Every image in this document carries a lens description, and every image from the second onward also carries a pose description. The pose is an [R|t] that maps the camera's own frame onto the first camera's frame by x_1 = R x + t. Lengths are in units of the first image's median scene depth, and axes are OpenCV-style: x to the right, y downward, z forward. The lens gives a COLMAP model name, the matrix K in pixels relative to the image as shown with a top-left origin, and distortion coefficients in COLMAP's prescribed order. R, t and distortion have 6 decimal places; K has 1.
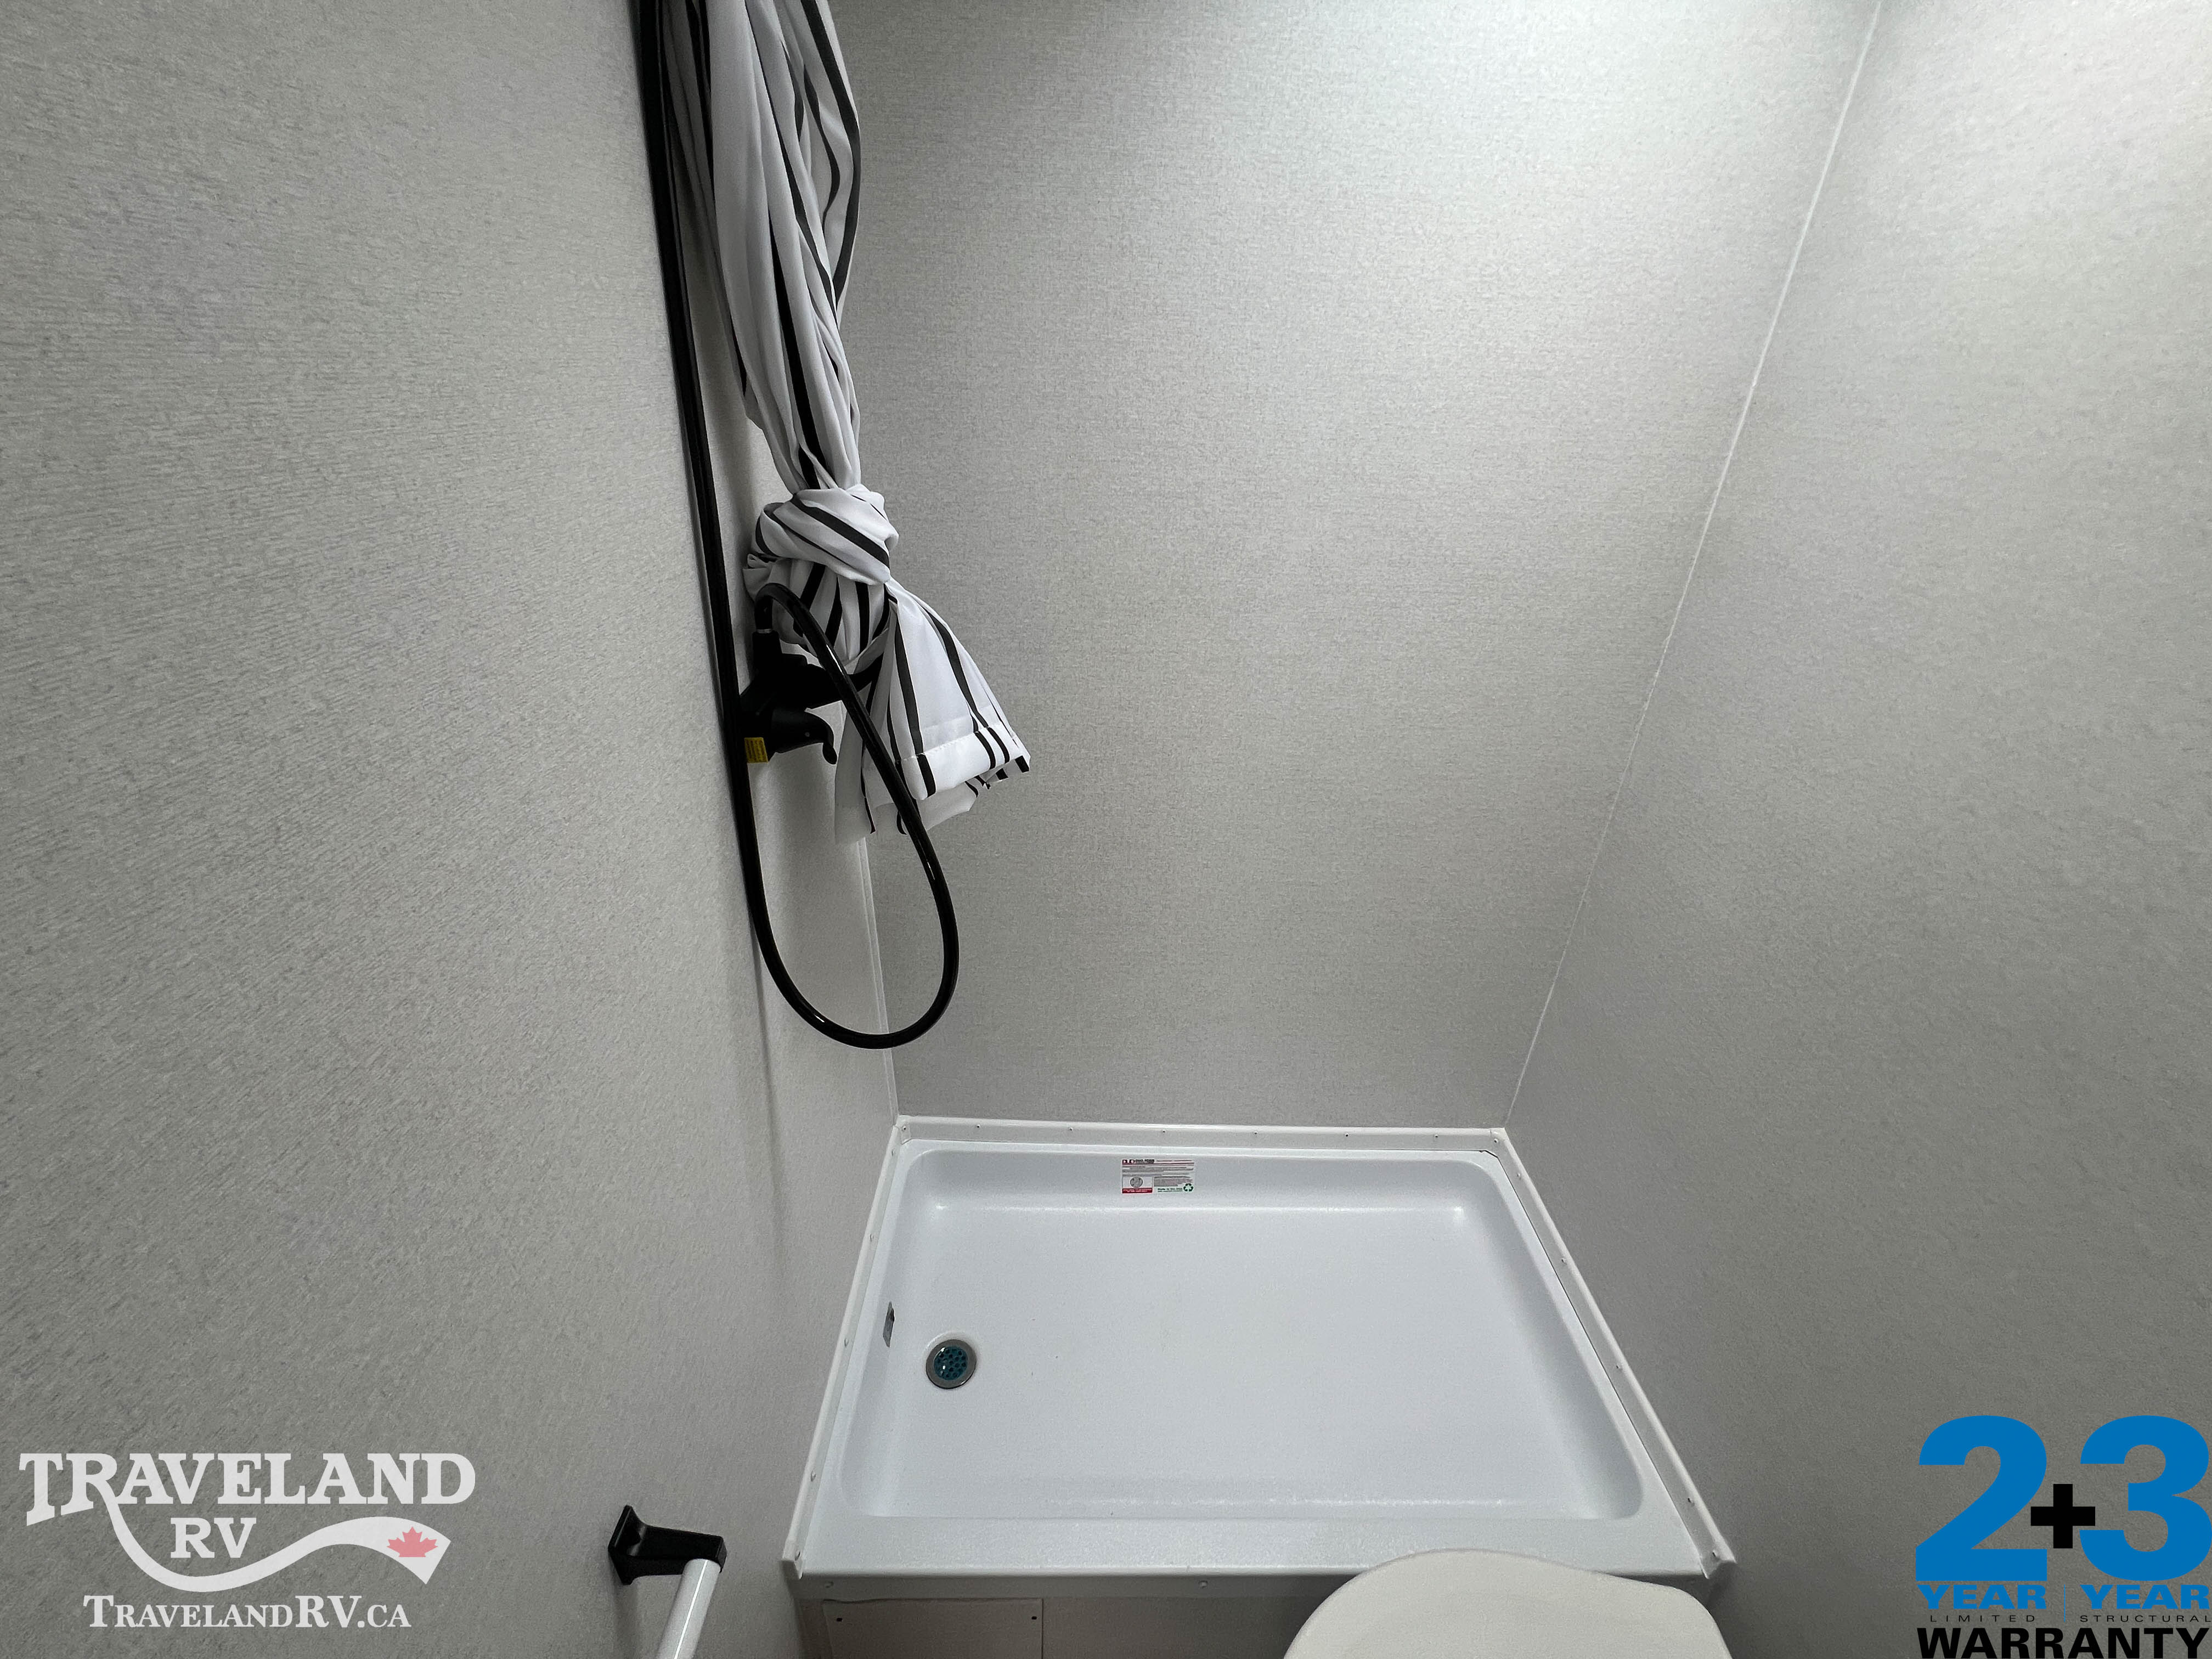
lens RADIAL K [[885.5, 0, 1101.2], [0, 885.5, 833.6], [0, 0, 1]] dist [-0.002648, 0.000822]
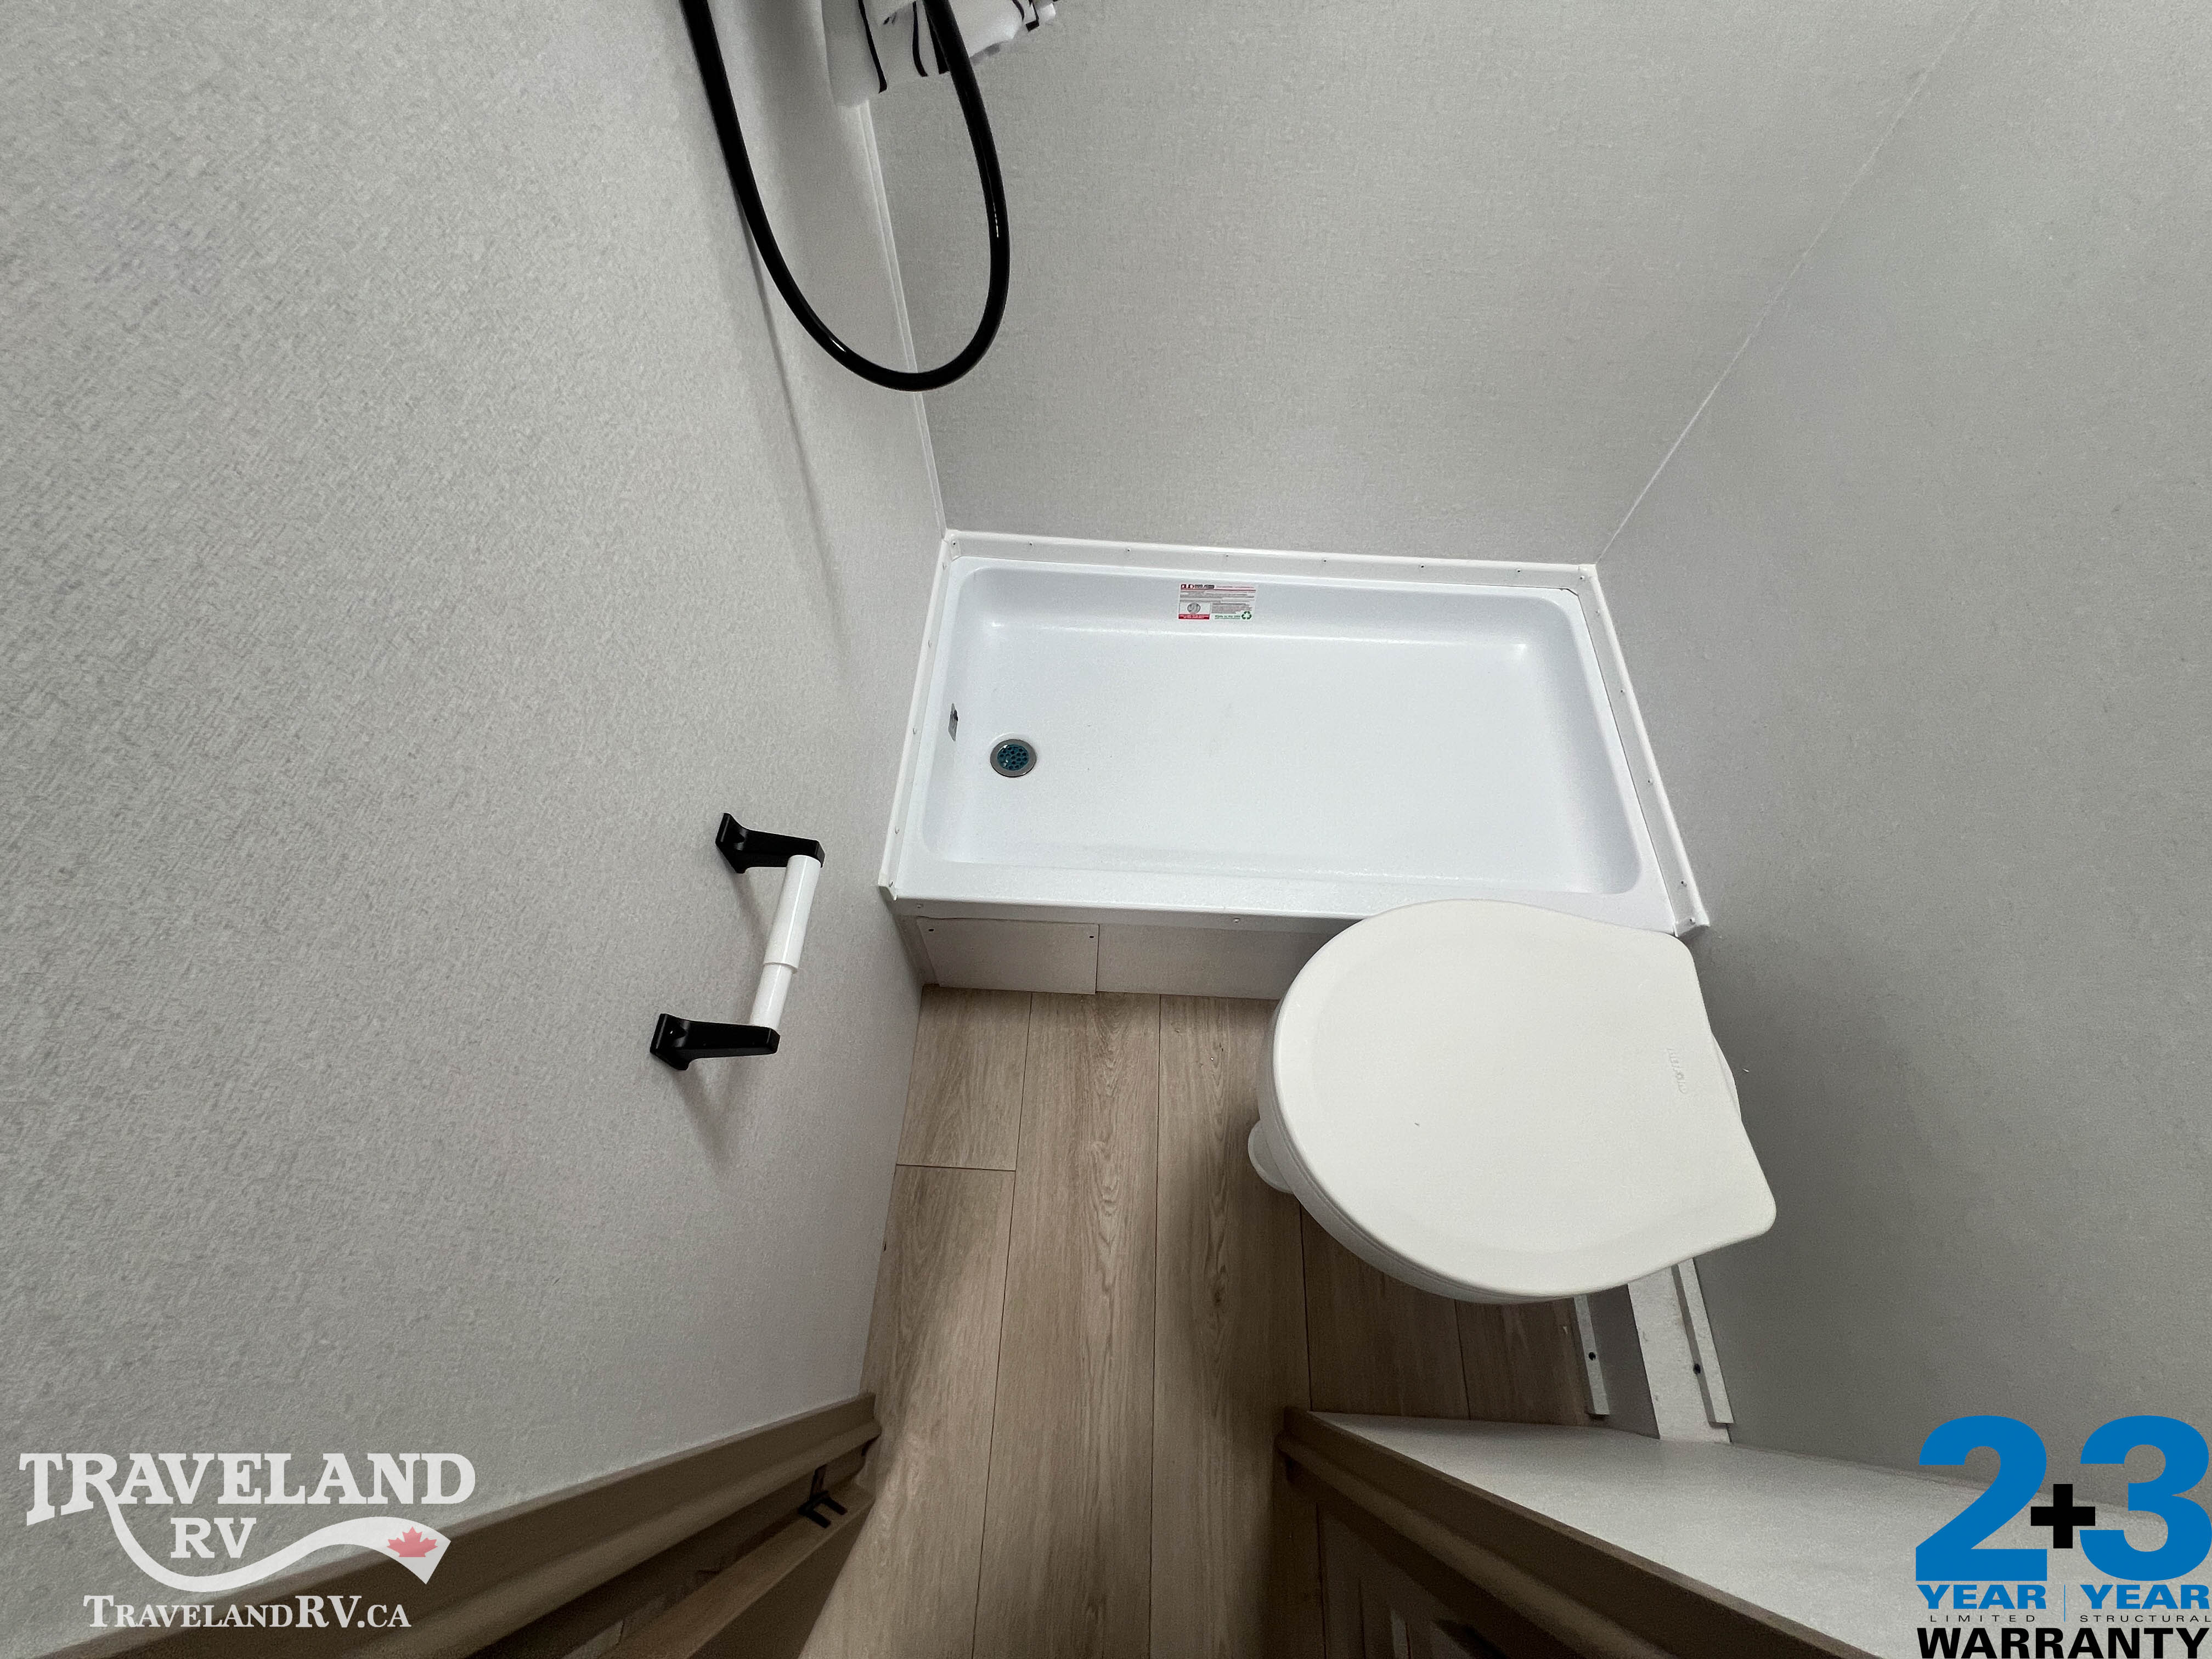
lens RADIAL K [[889.6, 0, 1100.2], [0, 889.6, 824.9], [0, 0, 1]] dist [-0.006041, 0.002165]
pose [[0.998421, 0.040316, -0.039120, -0.018667], [-0.013074, 0.844020, 0.536153, 0.087249], [0.054634, -0.534795, 0.843214, 0.050235]]
